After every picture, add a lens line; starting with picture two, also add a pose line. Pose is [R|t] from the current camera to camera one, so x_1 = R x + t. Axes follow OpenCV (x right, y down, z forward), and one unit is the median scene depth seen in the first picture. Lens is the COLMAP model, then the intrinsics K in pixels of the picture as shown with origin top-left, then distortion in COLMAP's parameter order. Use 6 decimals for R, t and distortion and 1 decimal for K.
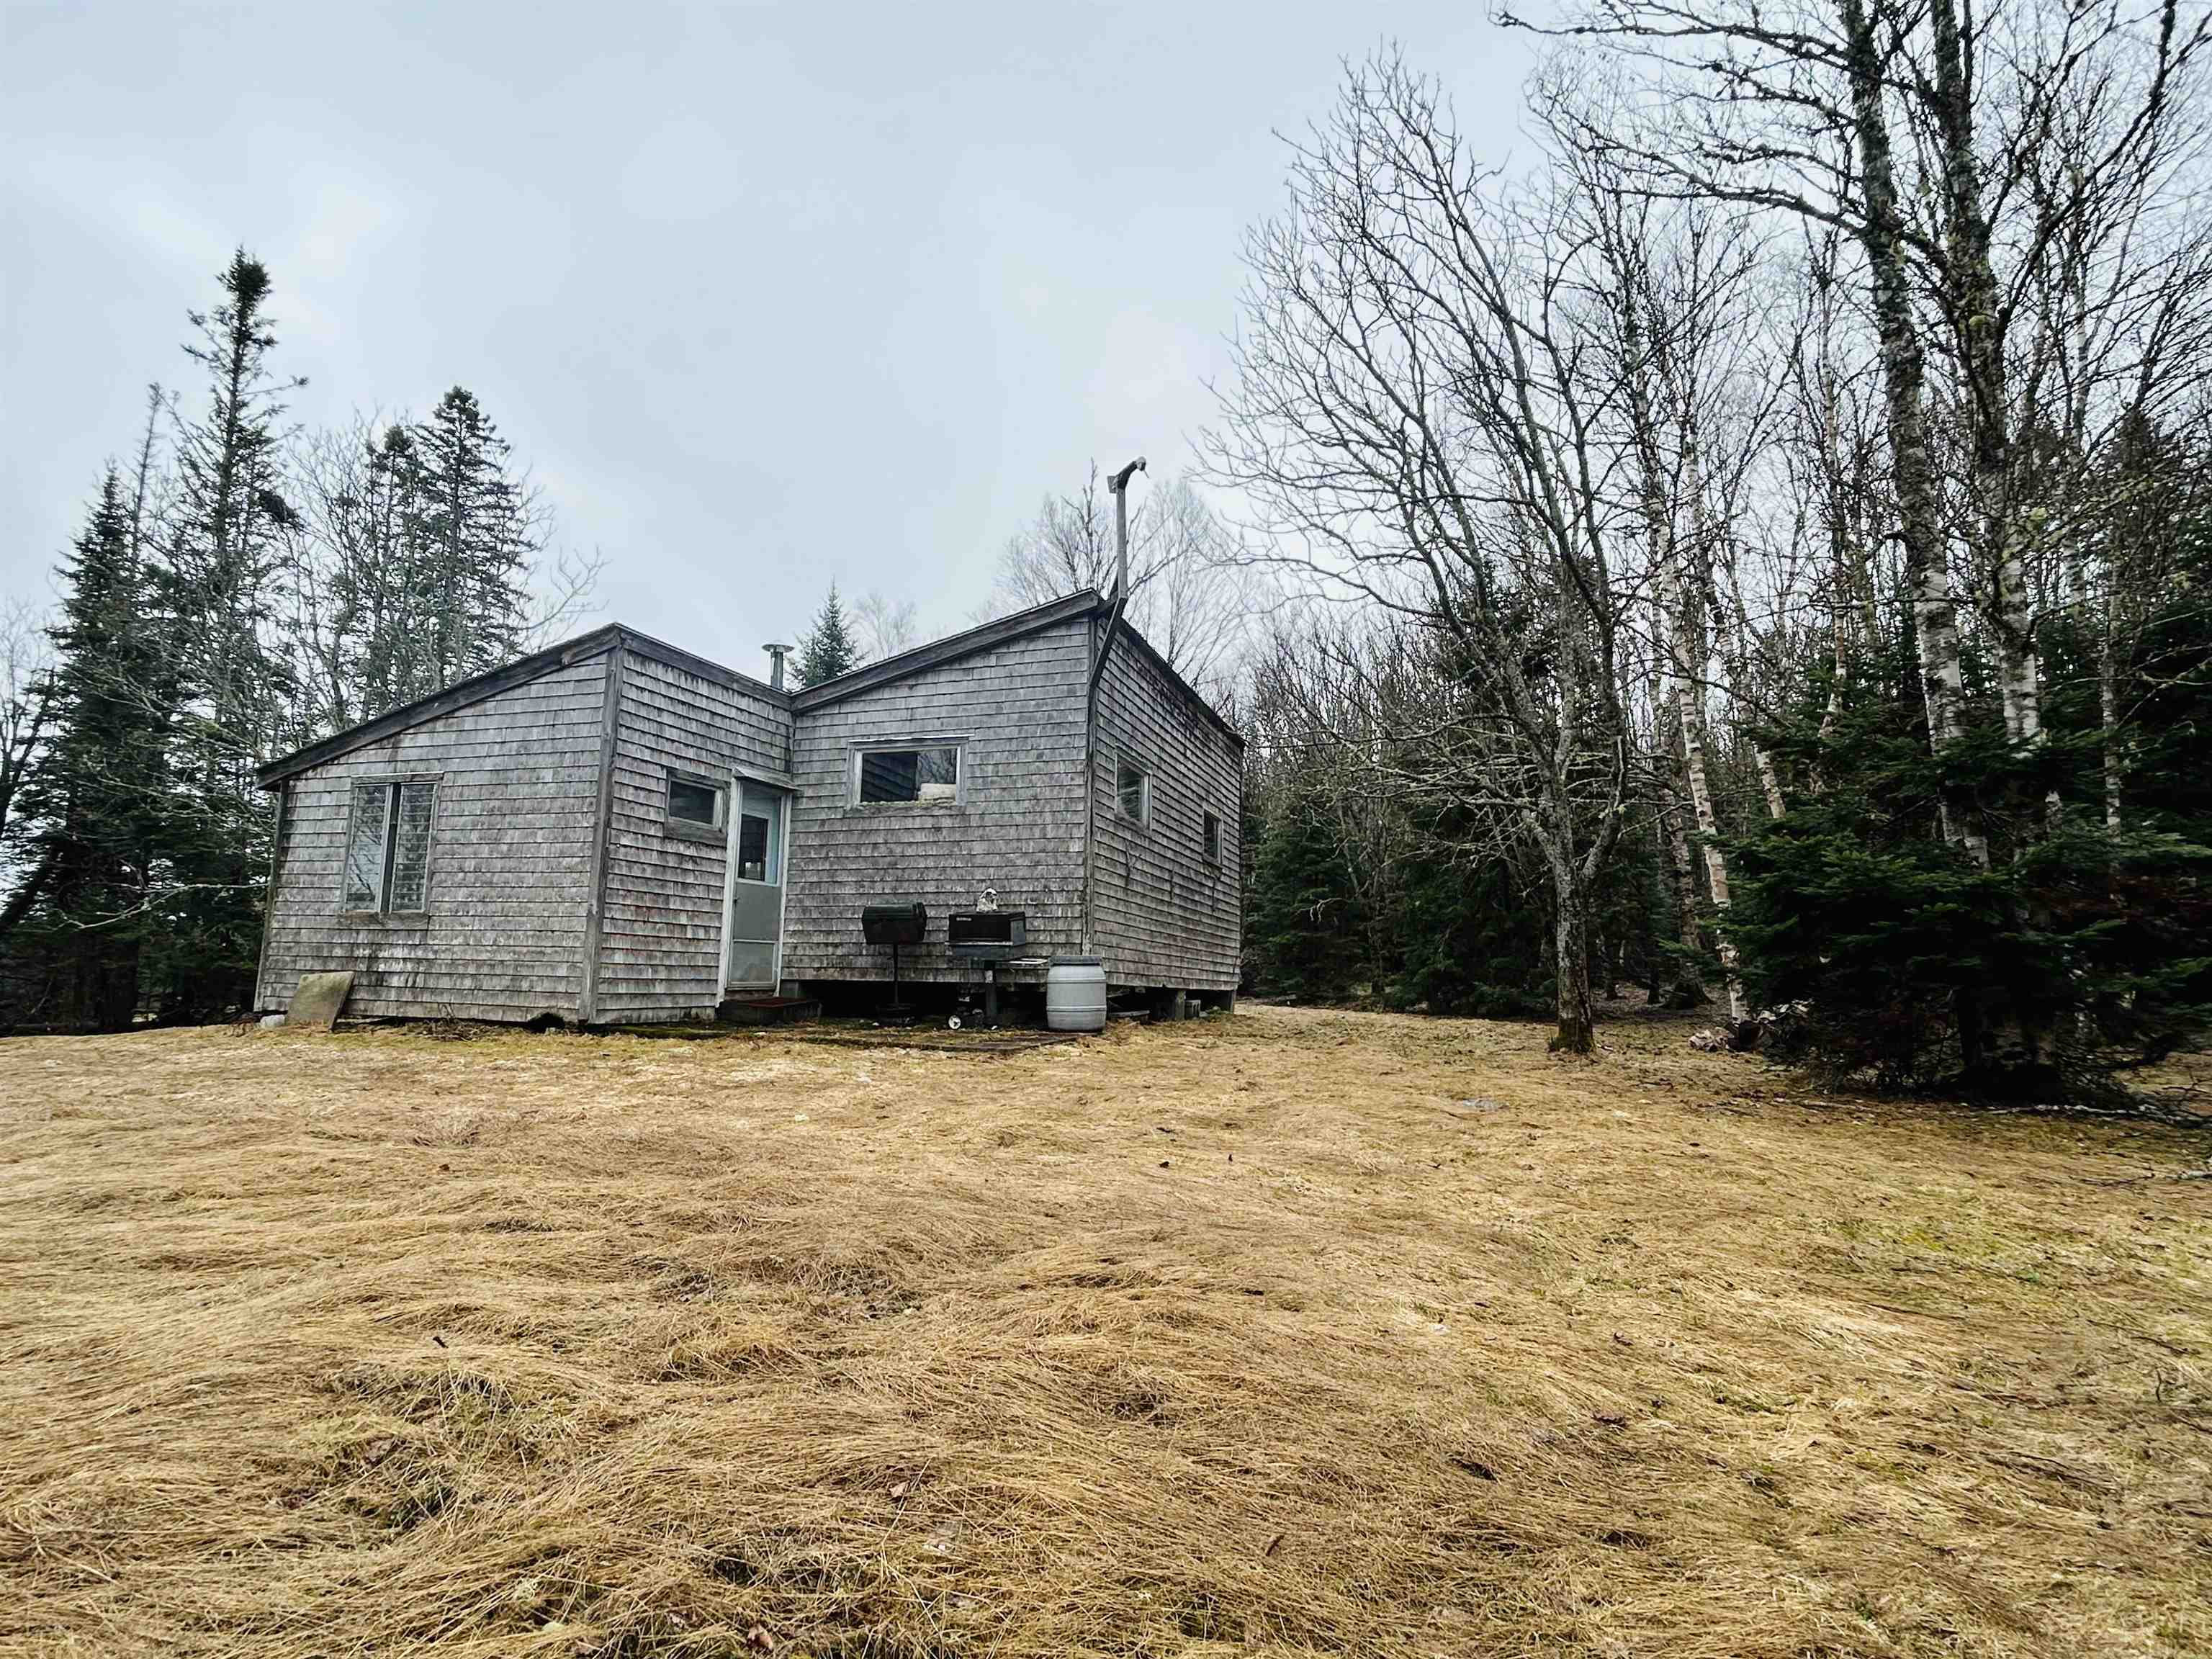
lens RADIAL K [[1170.1, 0, 1096.9], [0, 1170.1, 822.9], [0, 0, 1]] dist [-0.010884, 0.007061]
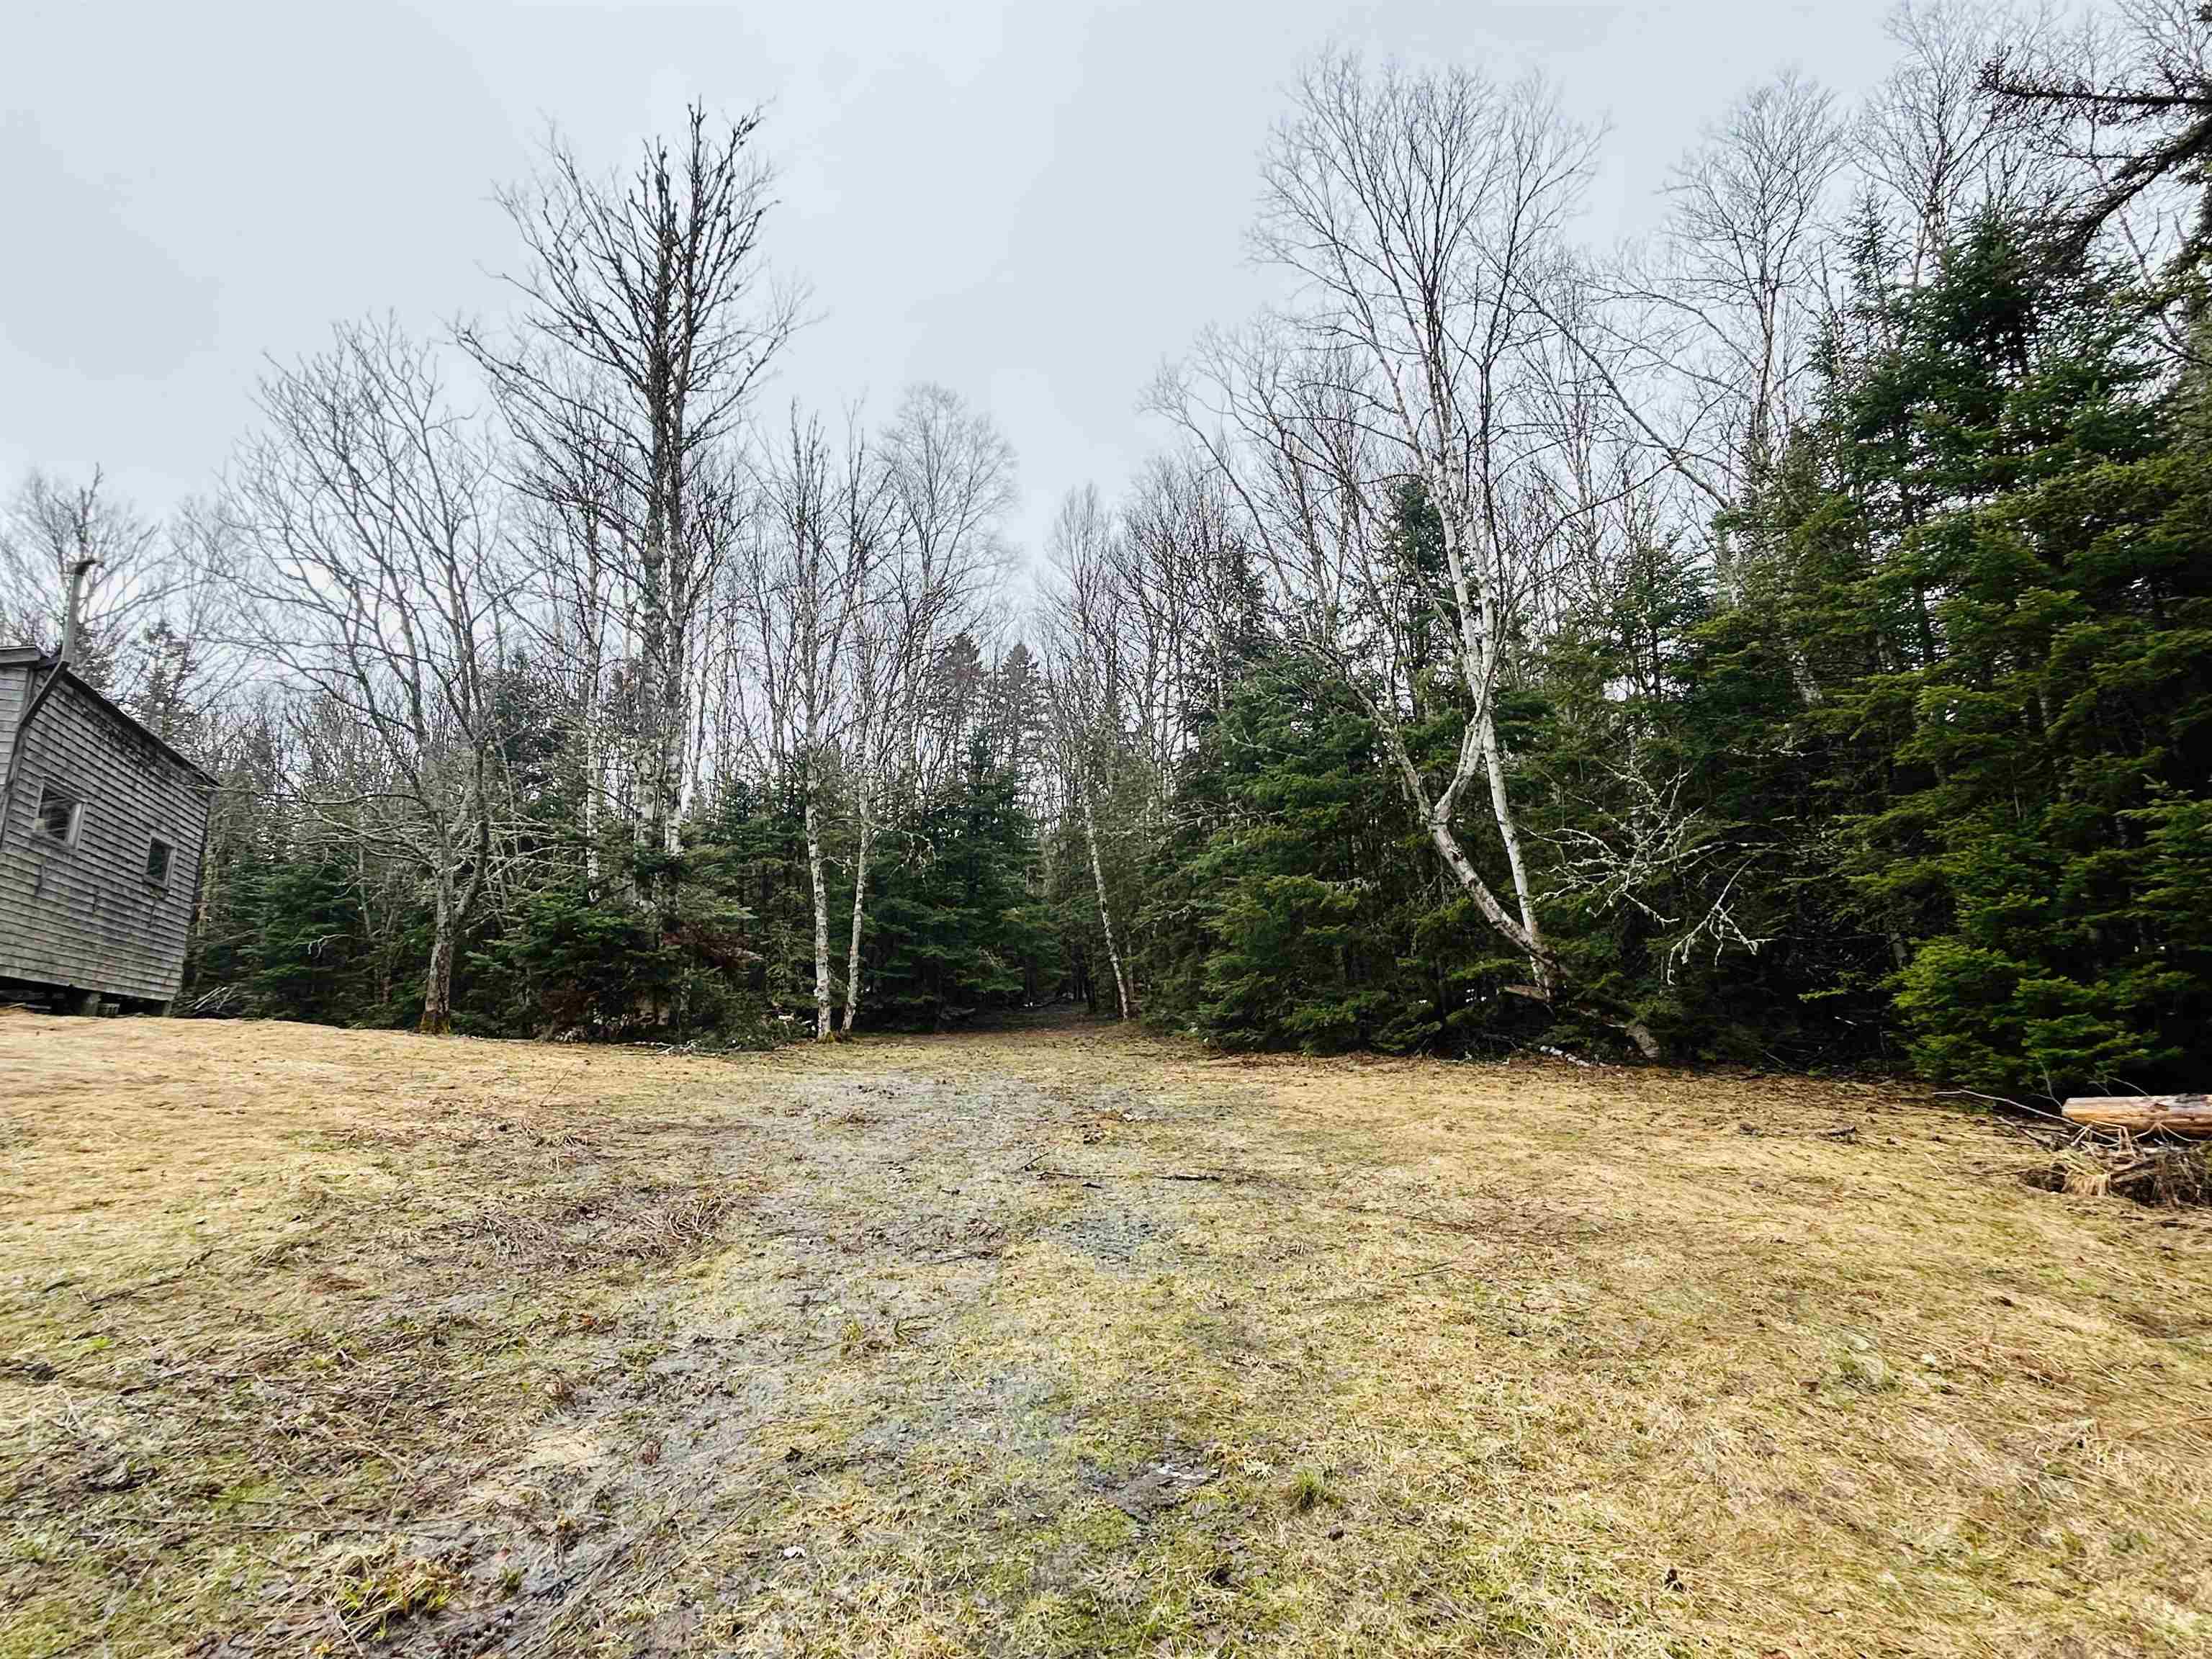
lens RADIAL K [[1170.1, 0, 1095.1], [0, 1170.1, 822.2], [0, 0, 1]] dist [-0.010884, 0.007061]
pose [[0.750098, 0.120961, 0.650170, 0.056228], [-0.085867, 0.992622, -0.085609, -0.009969], [-0.655728, 0.008387, 0.754951, -0.625727]]
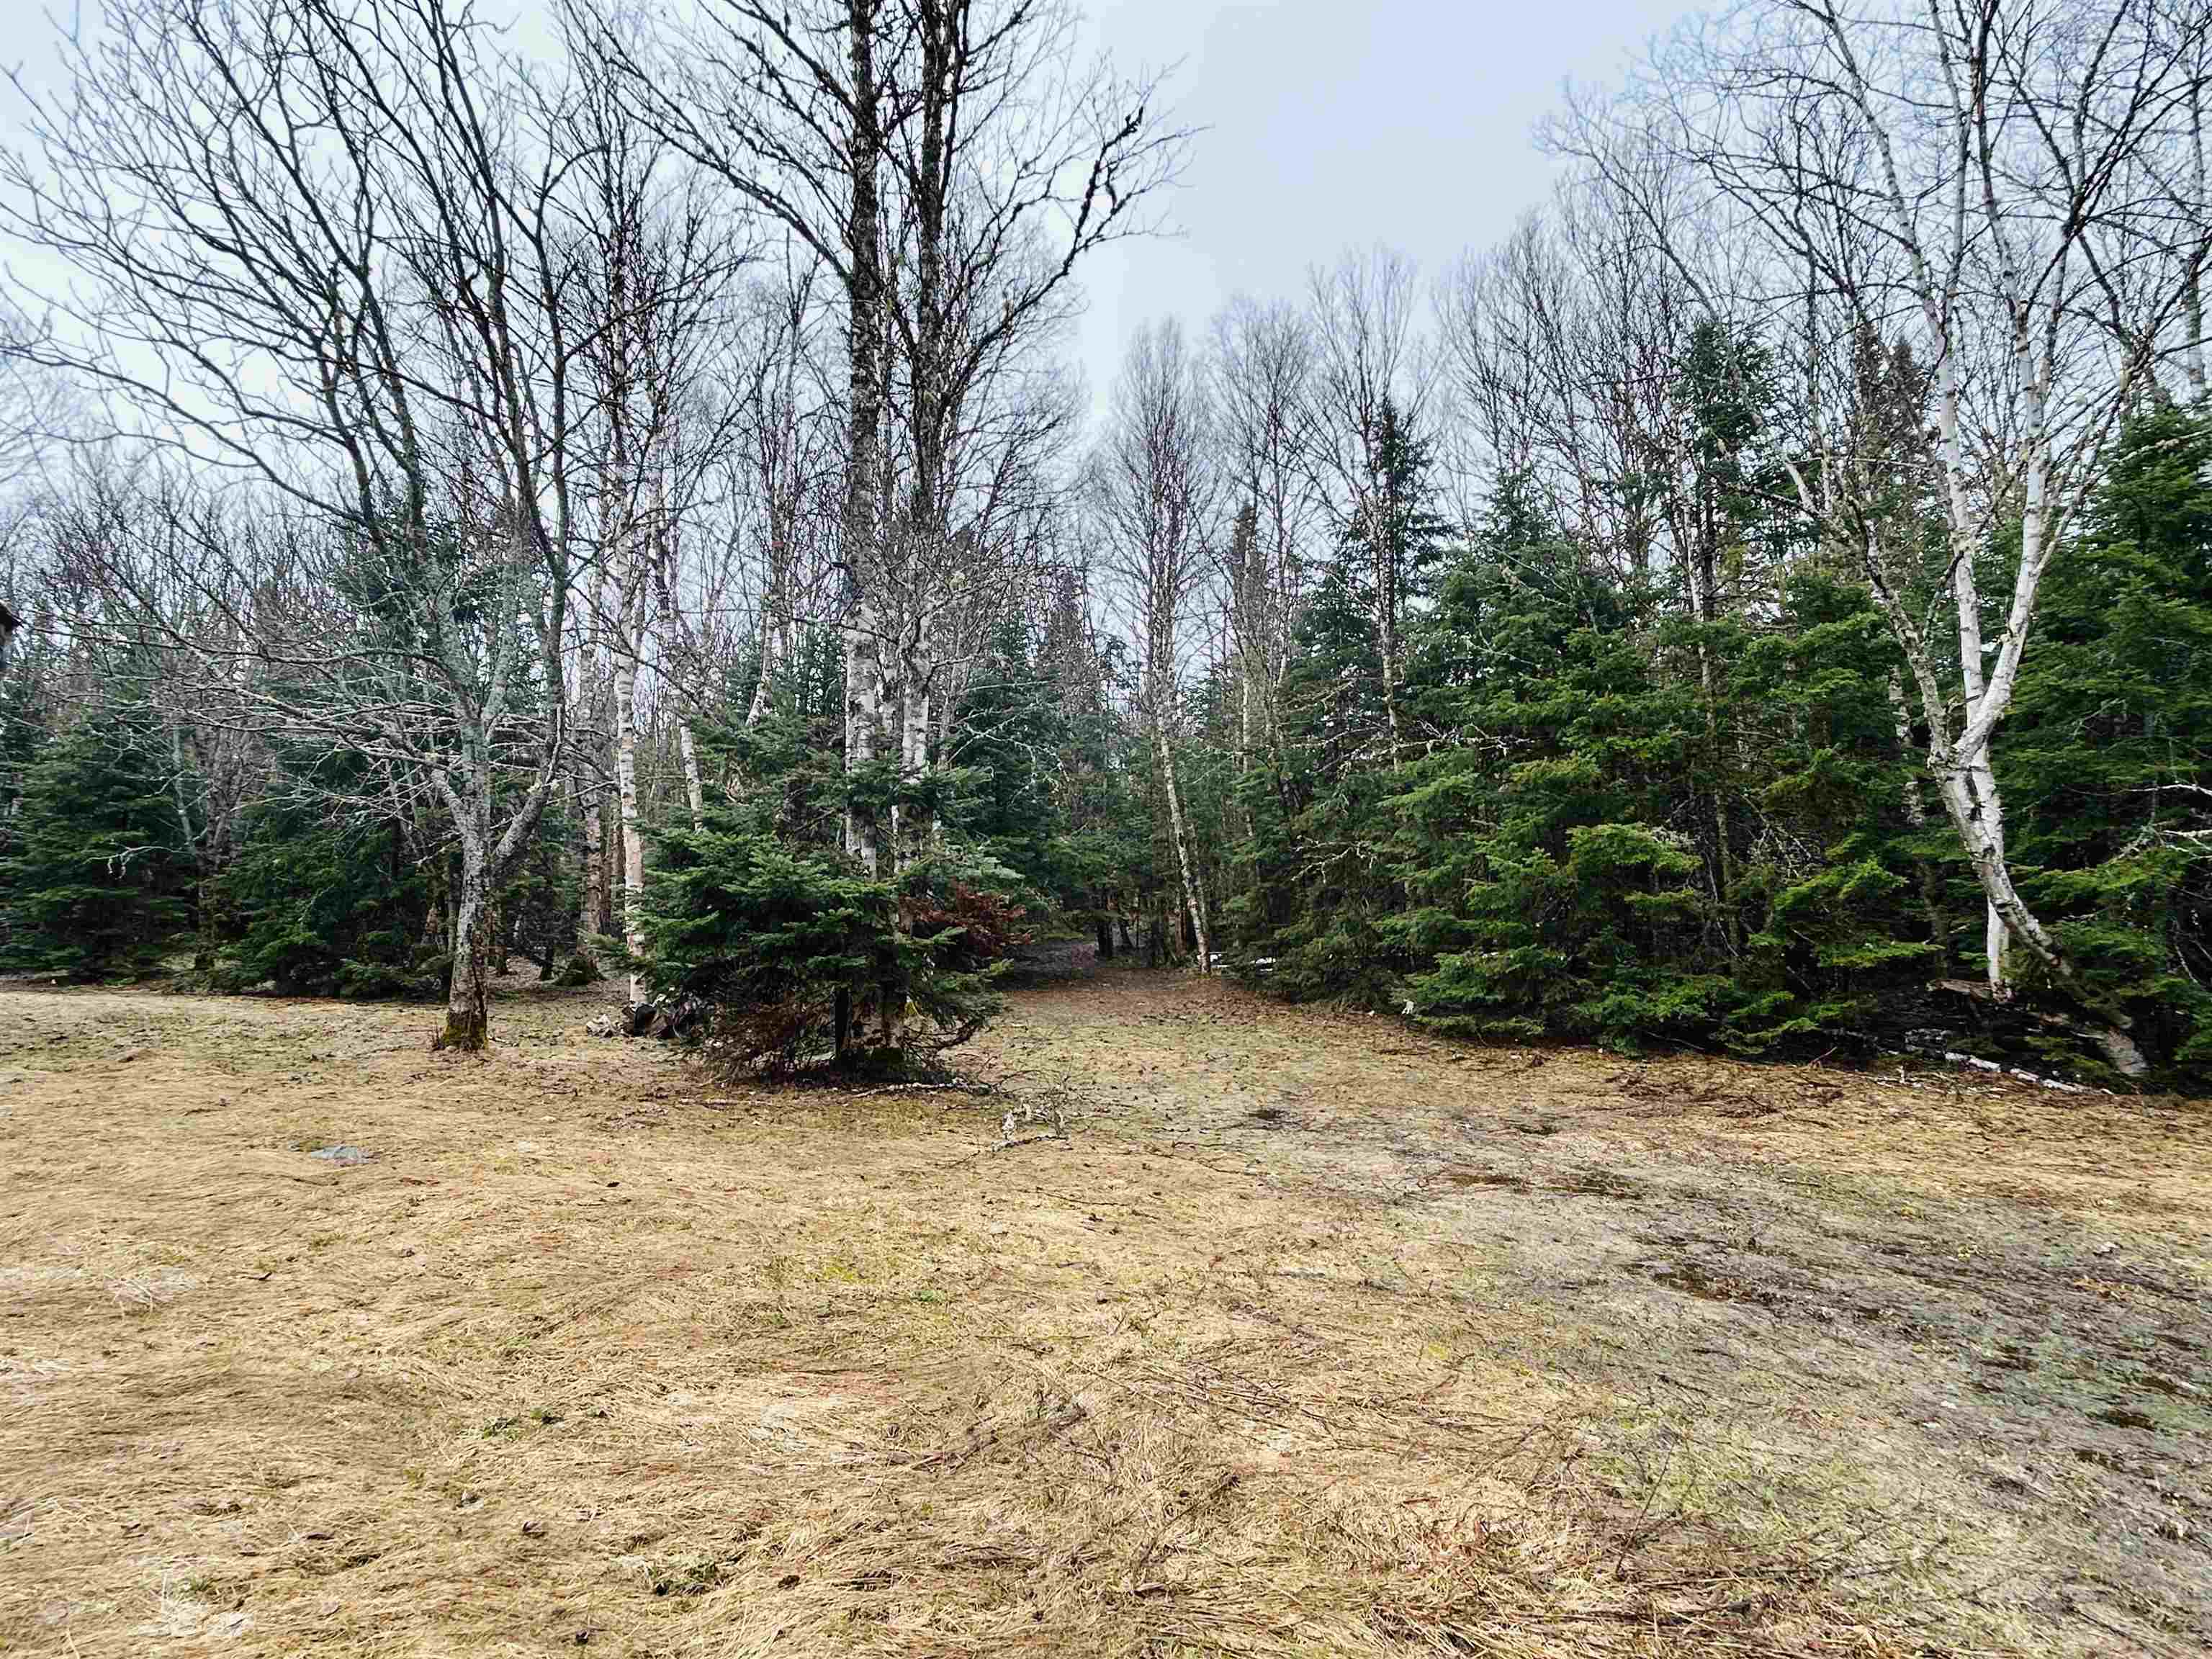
lens RADIAL K [[1170.1, 0, 1098.9], [0, 1170.1, 822.8], [0, 0, 1]] dist [-0.010884, 0.007061]
pose [[0.633564, 0.092250, 0.768171, 0.019717], [-0.113215, 0.993233, -0.025901, -0.005797], [-0.765362, -0.070559, 0.639721, 0.080334]]
